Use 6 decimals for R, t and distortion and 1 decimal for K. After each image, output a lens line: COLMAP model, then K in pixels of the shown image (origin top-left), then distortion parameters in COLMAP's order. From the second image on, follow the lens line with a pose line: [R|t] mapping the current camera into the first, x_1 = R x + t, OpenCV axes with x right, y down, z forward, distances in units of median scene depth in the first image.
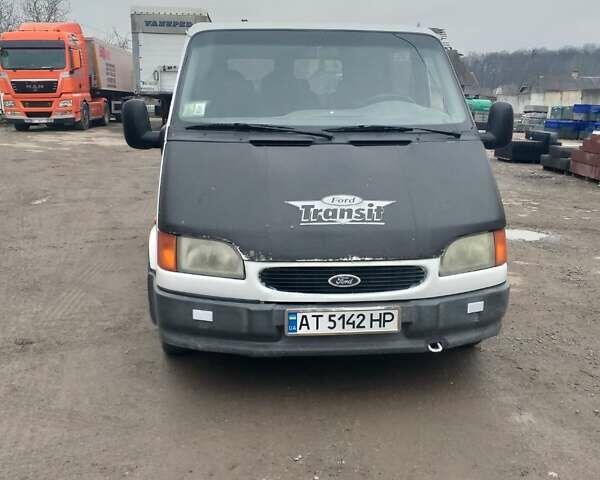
lens RADIAL K [[633.9, 0, 300.0], [0, 633.9, 240.0], [0, 0, 1]] dist [0.127610, -0.275795]
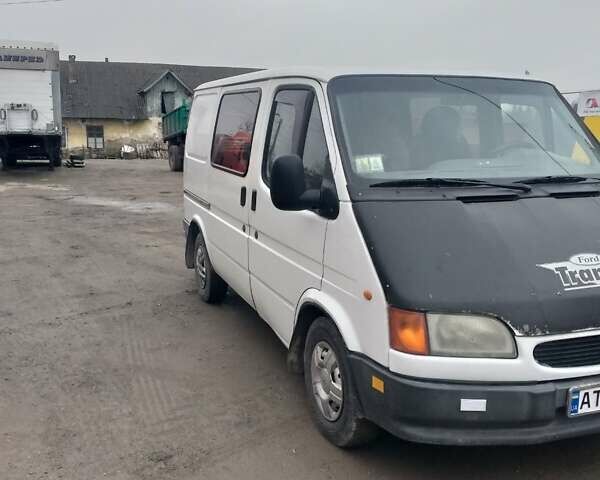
lens RADIAL K [[633.9, 0, 300.0], [0, 633.9, 240.0], [0, 0, 1]] dist [0.127610, -0.275795]
pose [[0.962007, -0.054204, 0.267592, -0.586373], [0.068726, 0.996611, -0.045199, -0.077936], [-0.264235, 0.061872, 0.962472, 0.217463]]
